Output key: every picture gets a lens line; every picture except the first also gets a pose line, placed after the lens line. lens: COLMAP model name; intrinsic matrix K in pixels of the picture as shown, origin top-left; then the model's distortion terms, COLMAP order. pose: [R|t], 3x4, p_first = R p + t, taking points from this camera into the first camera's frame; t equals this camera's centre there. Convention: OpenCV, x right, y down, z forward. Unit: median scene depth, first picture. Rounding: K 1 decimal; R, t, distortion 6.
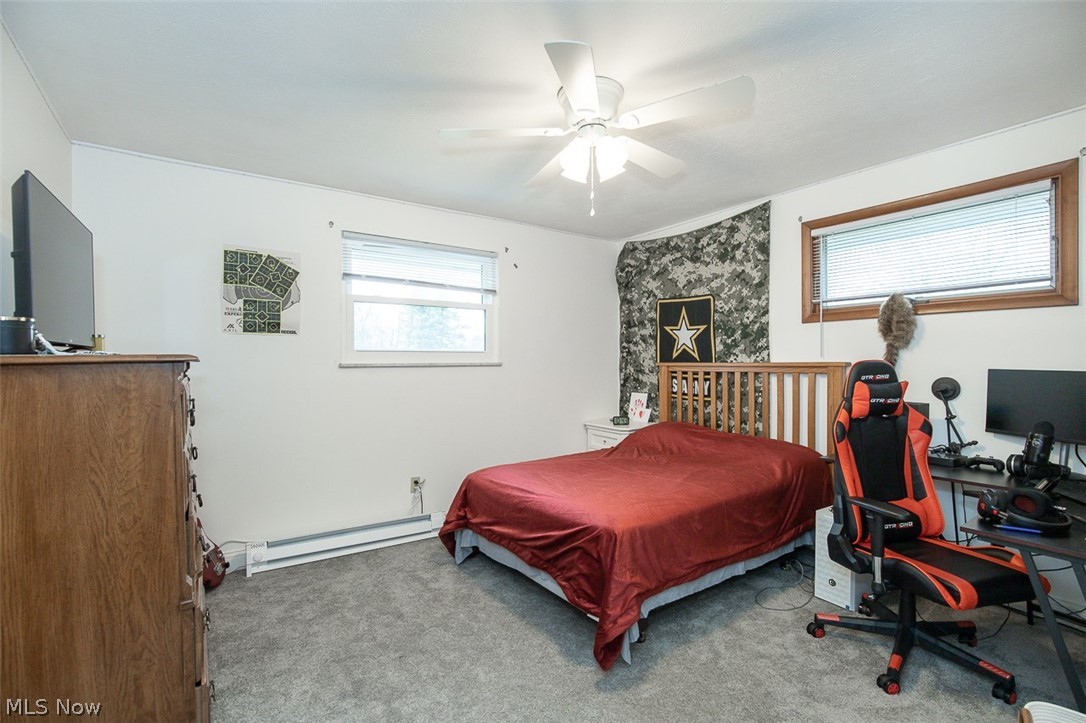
lens RADIAL K [[510.1, 0, 537.8], [0, 510.1, 367.8], [0, 0, 1]] dist [-0.016785, 0.006864]
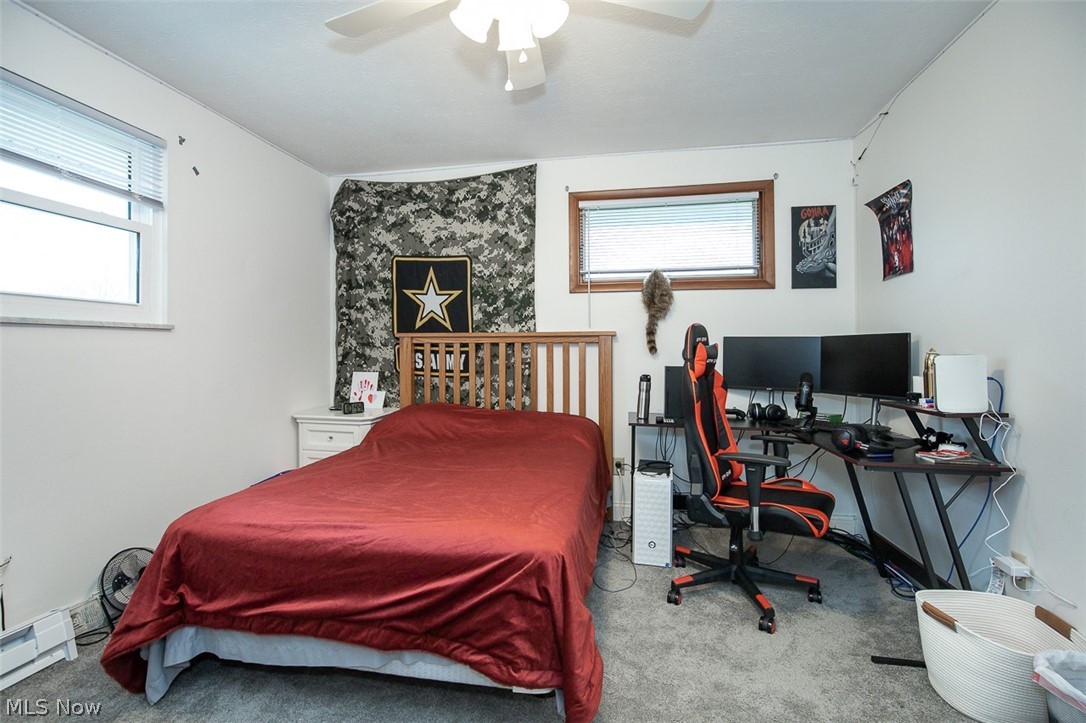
lens RADIAL K [[510.1, 0, 545.0], [0, 510.1, 350.7], [0, 0, 1]] dist [-0.016785, 0.006864]
pose [[0.706815, 0.002055, 0.707395, -0.211594], [0.005913, 0.999944, -0.008812, 0.032304], [-0.707374, 0.010411, 0.706763, 0.313952]]
